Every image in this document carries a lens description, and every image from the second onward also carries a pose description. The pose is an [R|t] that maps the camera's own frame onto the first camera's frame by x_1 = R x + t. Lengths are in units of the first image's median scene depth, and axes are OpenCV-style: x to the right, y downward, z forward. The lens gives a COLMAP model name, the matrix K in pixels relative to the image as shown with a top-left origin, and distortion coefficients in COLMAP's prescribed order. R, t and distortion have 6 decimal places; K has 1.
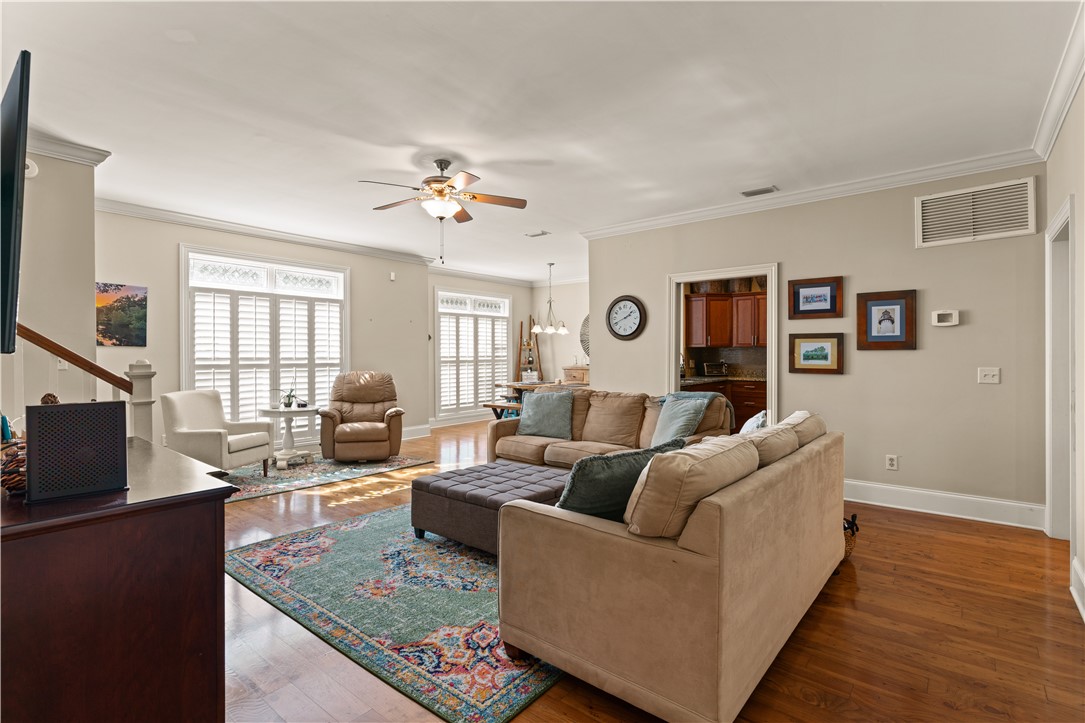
lens RADIAL K [[514.9, 0, 539.9], [0, 514.9, 355.8], [0, 0, 1]] dist [-0.003890, -0.000167]
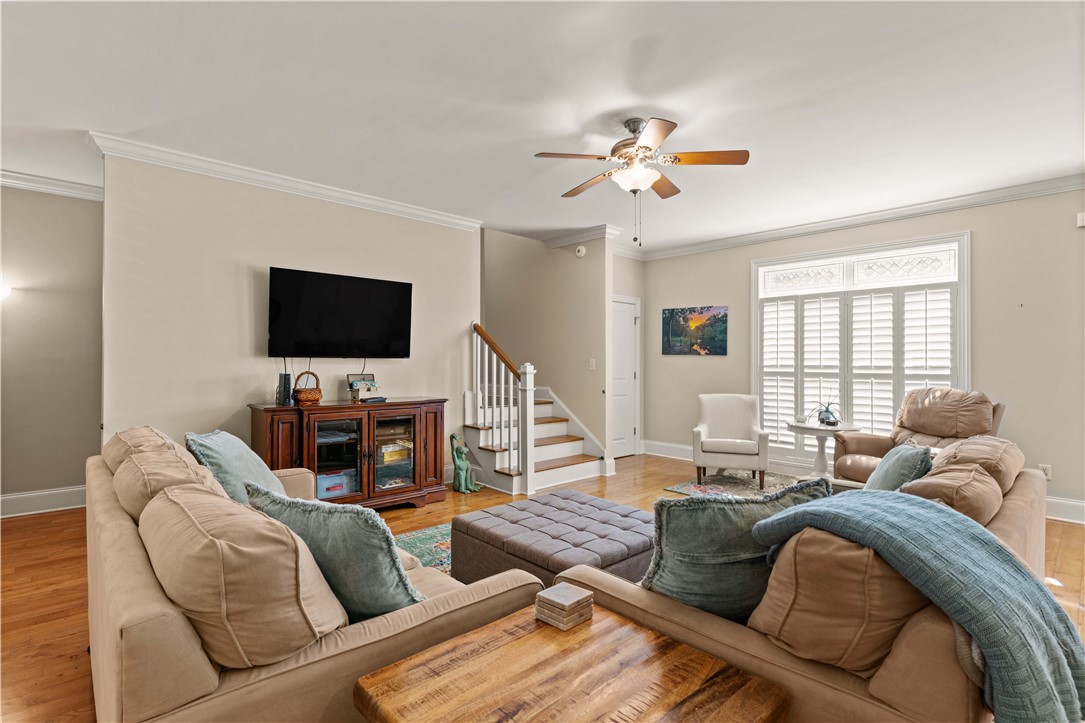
lens RADIAL K [[514.9, 0, 541.8], [0, 514.9, 361.8], [0, 0, 1]] dist [-0.003890, -0.000167]
pose [[-0.127018, -0.000512, -0.991900, 0.440580], [-0.006643, 0.999978, 0.000335, 0.000160], [0.991878, 0.006631, -0.127019, 0.672409]]
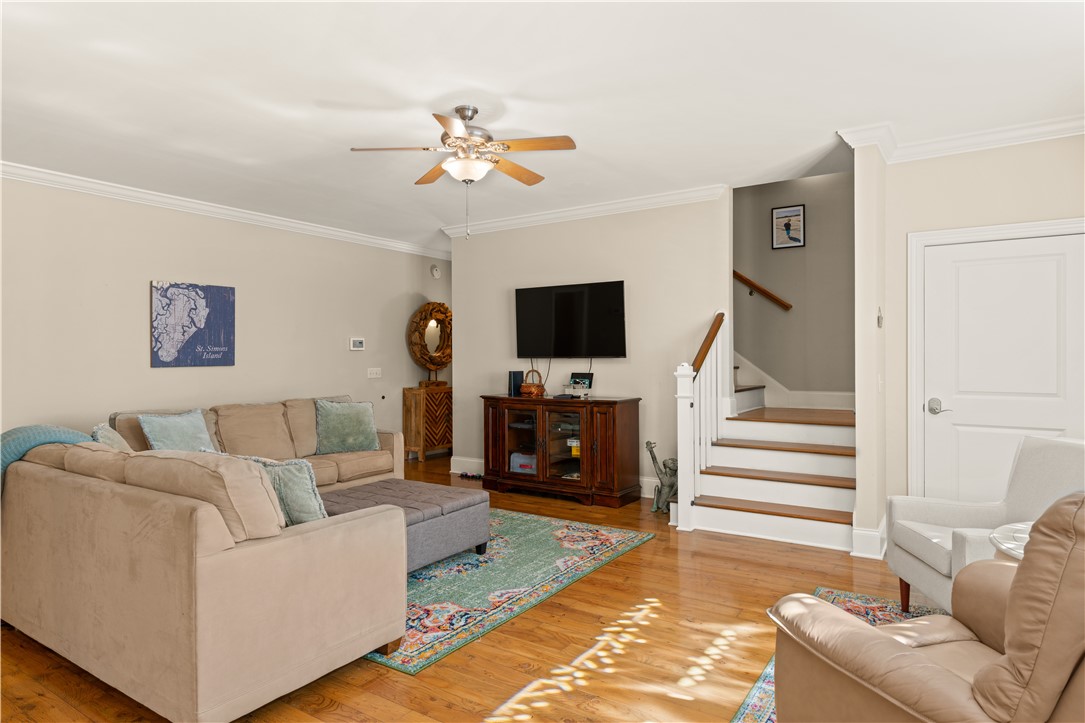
lens RADIAL K [[644.9, 0, 546.5], [0, 644.9, 363.9], [0, 0, 1]] dist [0.002076, 0.000062]
pose [[-0.994620, 0.009237, -0.103174, -0.144101], [0.007277, 0.999786, 0.019356, -0.015160], [0.103330, 0.018501, -0.994475, 1.367272]]
